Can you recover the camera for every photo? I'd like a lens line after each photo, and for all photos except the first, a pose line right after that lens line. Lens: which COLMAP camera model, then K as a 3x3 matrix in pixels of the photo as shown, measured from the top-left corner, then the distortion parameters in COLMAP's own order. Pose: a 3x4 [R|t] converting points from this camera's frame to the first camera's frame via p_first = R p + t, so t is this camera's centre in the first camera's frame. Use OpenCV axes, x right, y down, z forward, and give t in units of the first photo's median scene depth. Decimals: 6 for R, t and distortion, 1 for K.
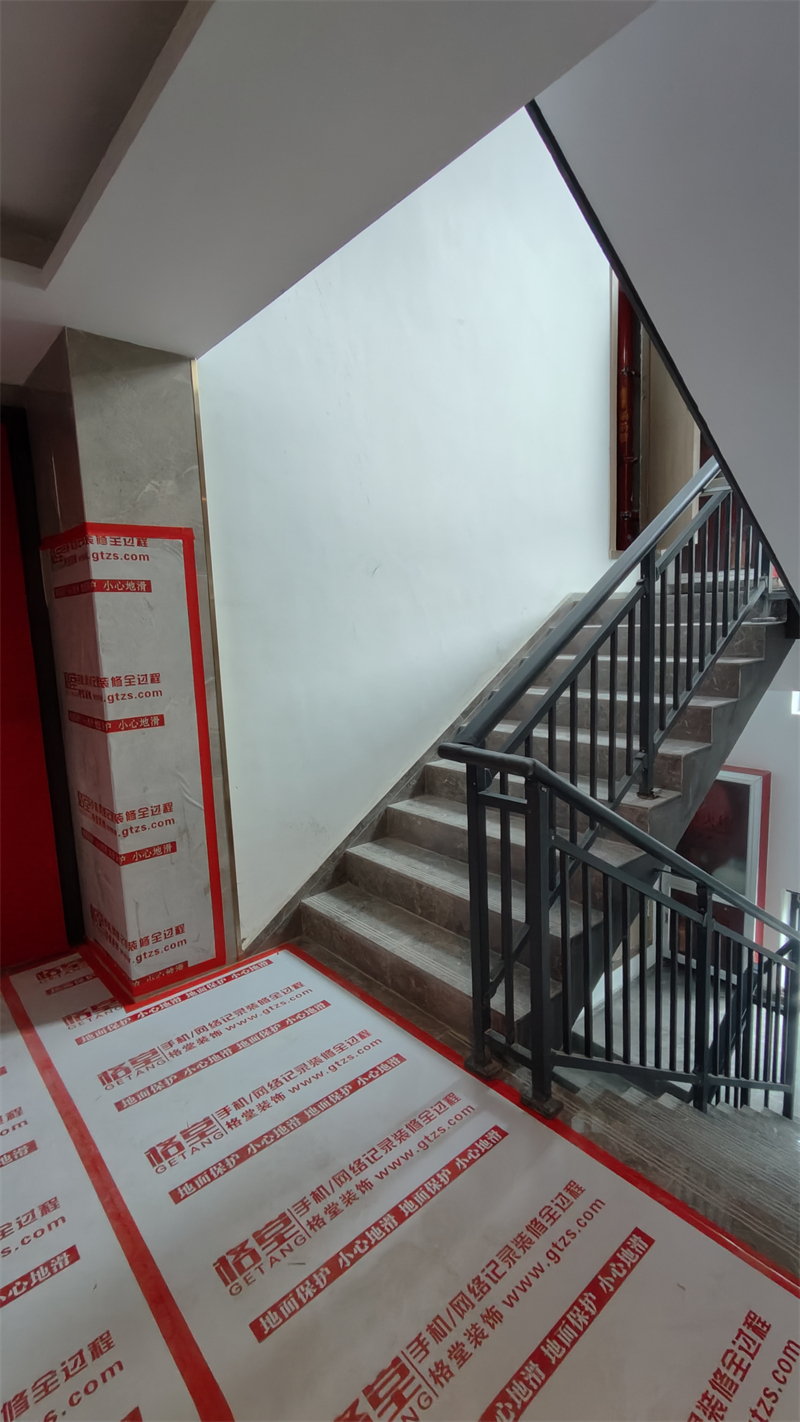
lens RADIAL K [[648.6, 0, 399.5], [0, 648.6, 697.1], [0, 0, 1]] dist [-0.003190, 0.000479]
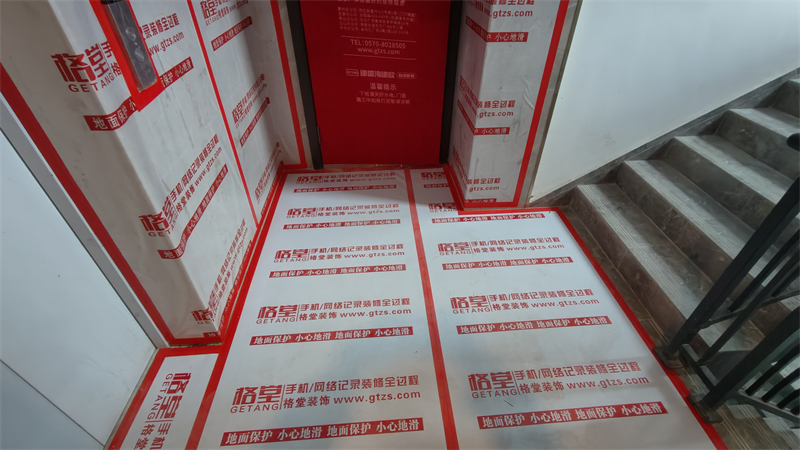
lens RADIAL K [[364.9, 0, 395.7], [0, 364.9, 228.0], [0, 0, 1]] dist [-0.003190, 0.000479]
pose [[0.796089, 0.412262, -0.443038, -0.088198], [-0.106004, 0.815751, 0.568607, -0.046160], [0.595823, -0.405698, 0.693112, 0.162132]]
